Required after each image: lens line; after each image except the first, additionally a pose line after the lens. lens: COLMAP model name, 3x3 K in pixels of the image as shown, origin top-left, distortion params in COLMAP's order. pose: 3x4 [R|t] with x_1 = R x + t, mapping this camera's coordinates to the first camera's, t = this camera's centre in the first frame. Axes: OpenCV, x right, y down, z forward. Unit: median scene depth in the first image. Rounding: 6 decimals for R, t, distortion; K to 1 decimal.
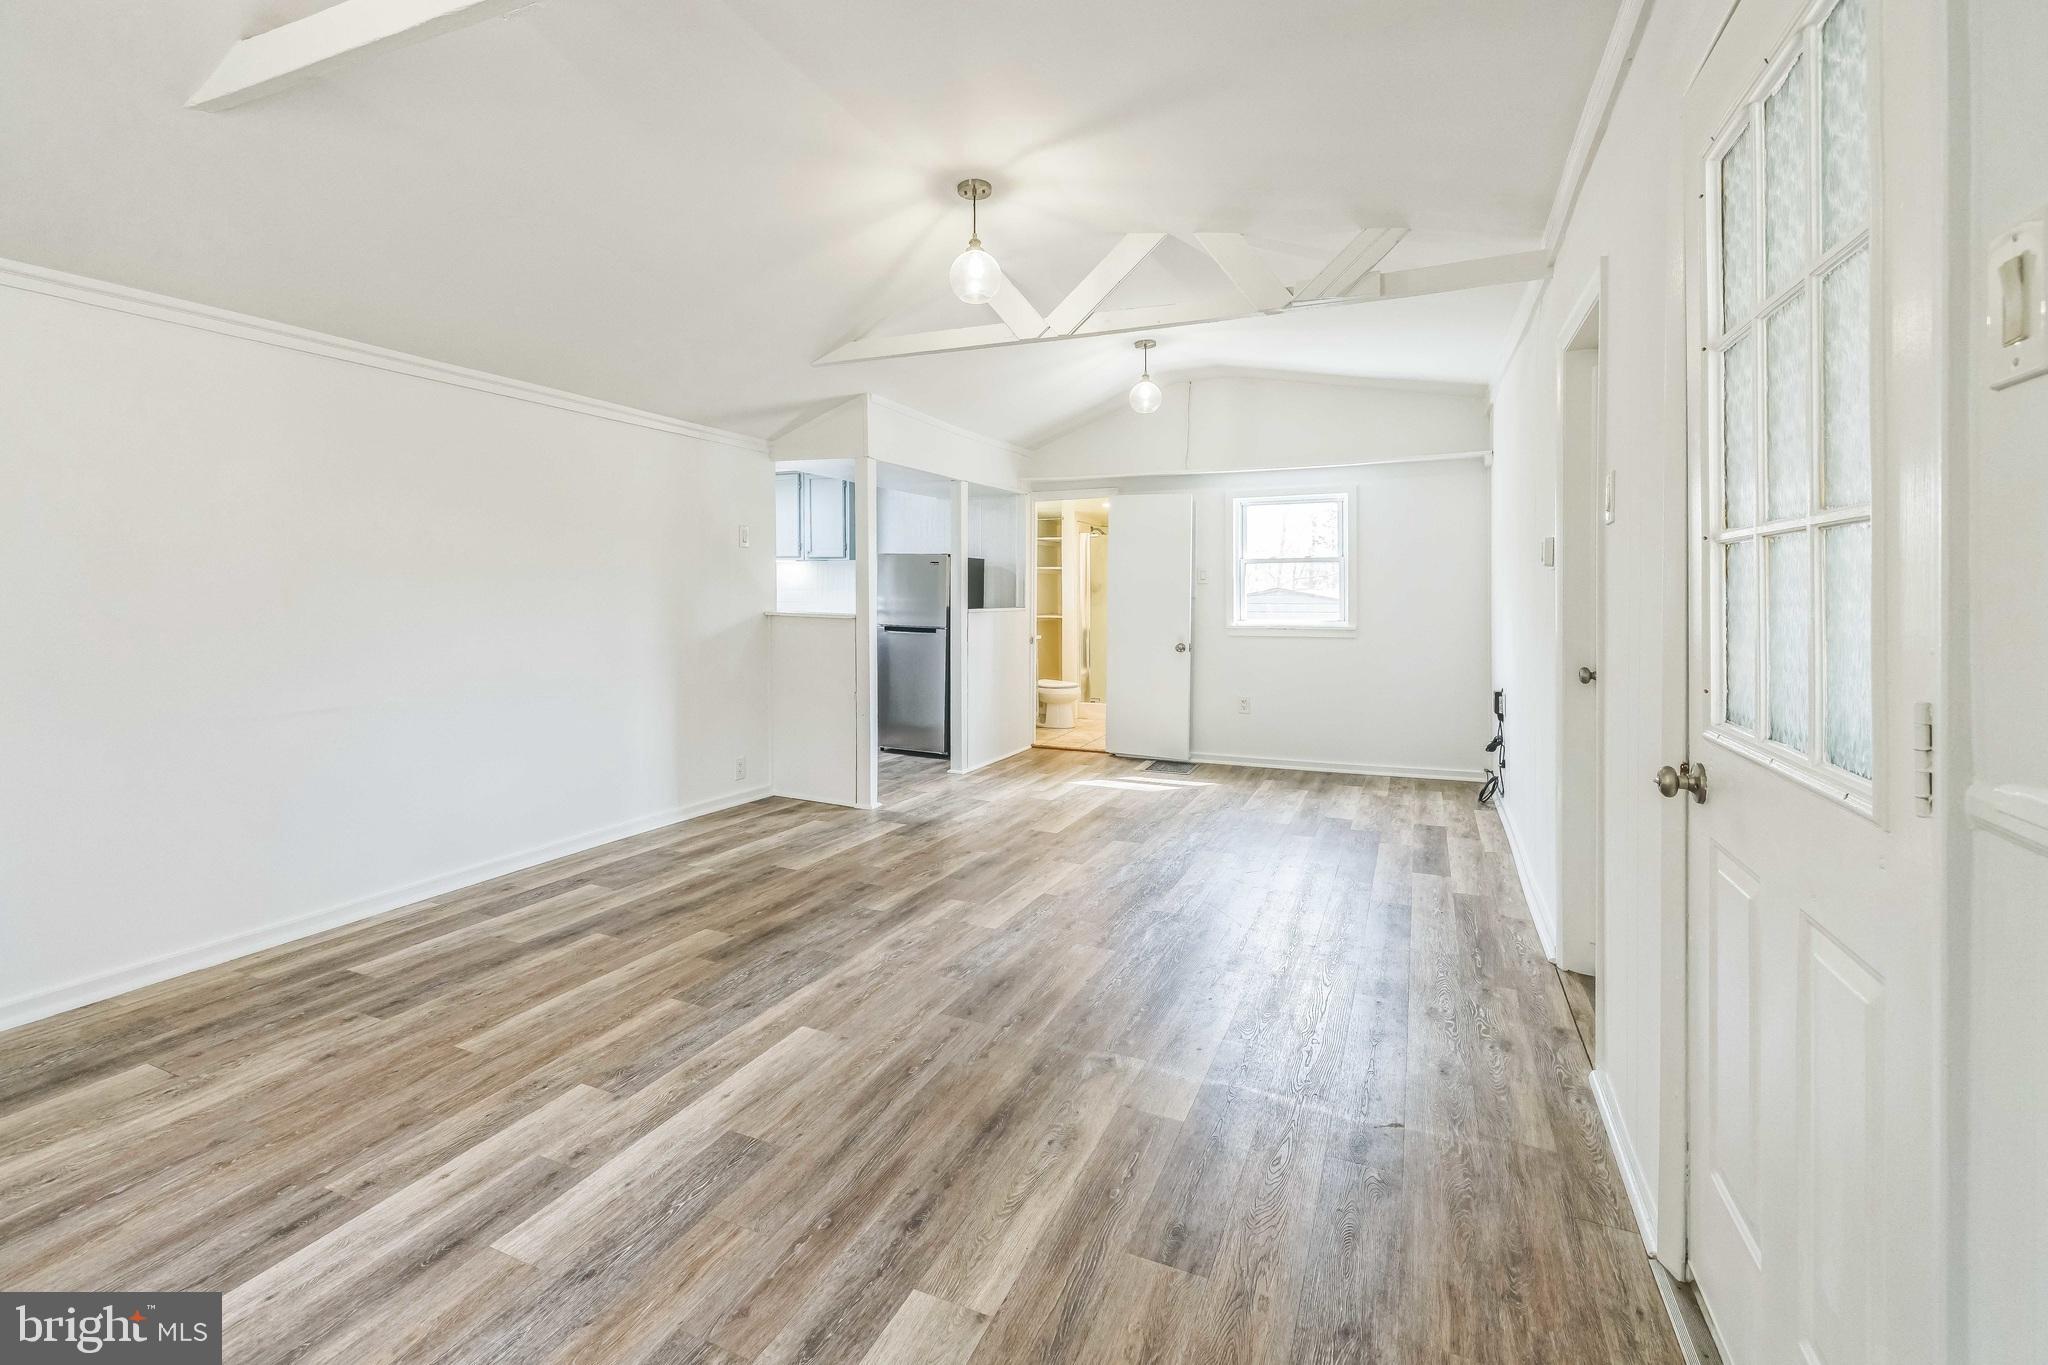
lens RADIAL K [[953.3, 0, 1037.1], [0, 953.3, 575.5], [0, 0, 1]] dist [0.001571, -0.001517]
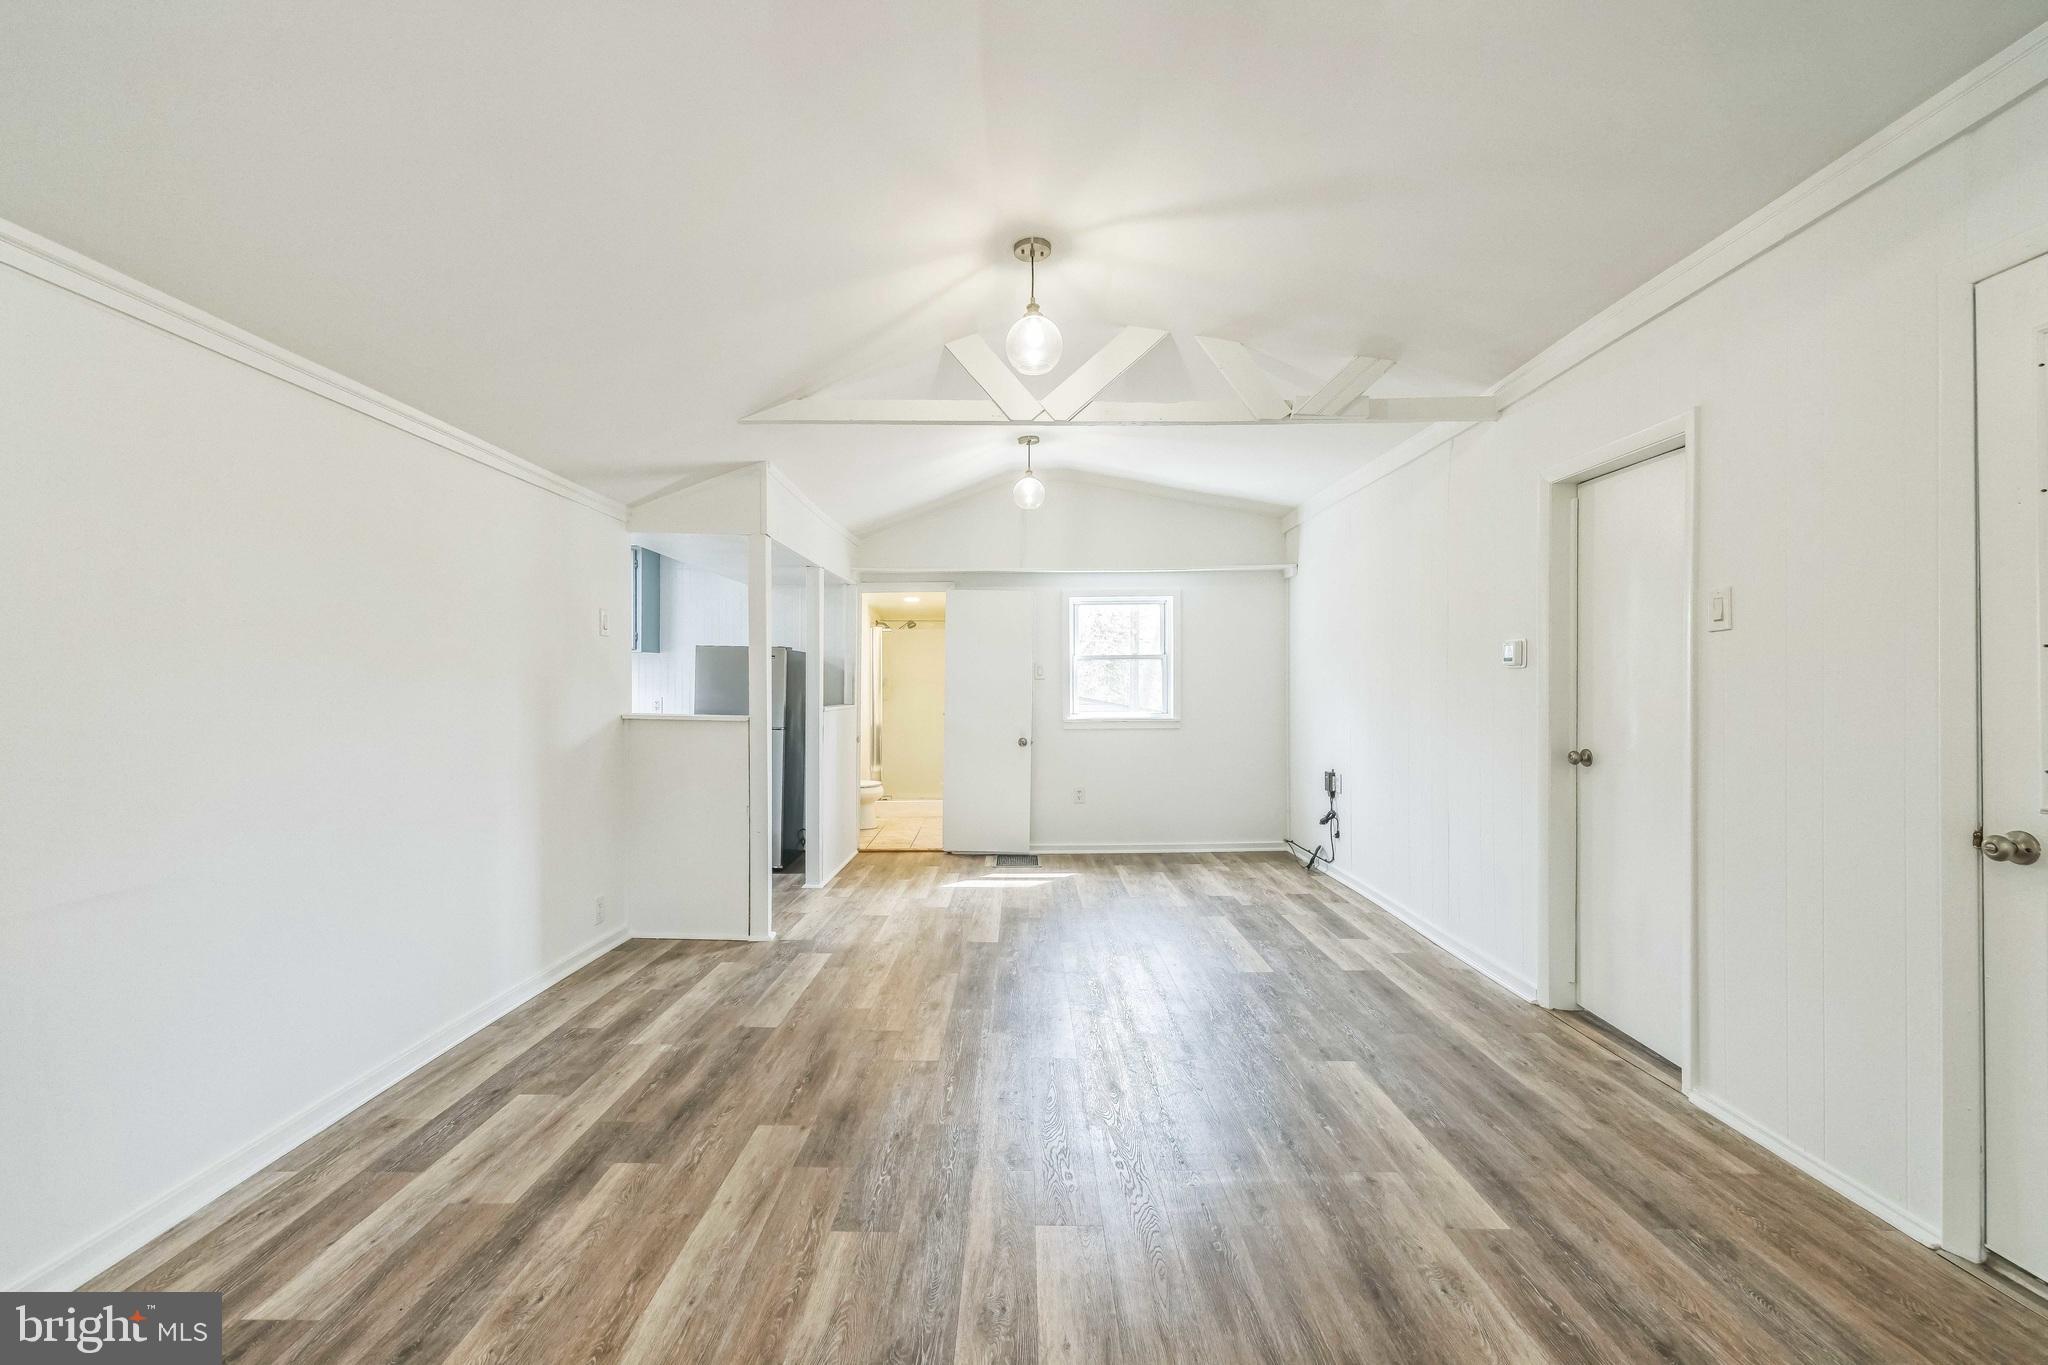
lens RADIAL K [[896.9, 0, 1033.6], [0, 896.9, 663.4], [0, 0, 1]] dist [-0.001561, 0.000899]
pose [[0.908586, 0.005811, 0.417657, -0.417494], [-0.003212, 0.999971, -0.006926, -0.003092], [-0.417685, 0.004952, 0.908579, 0.219498]]
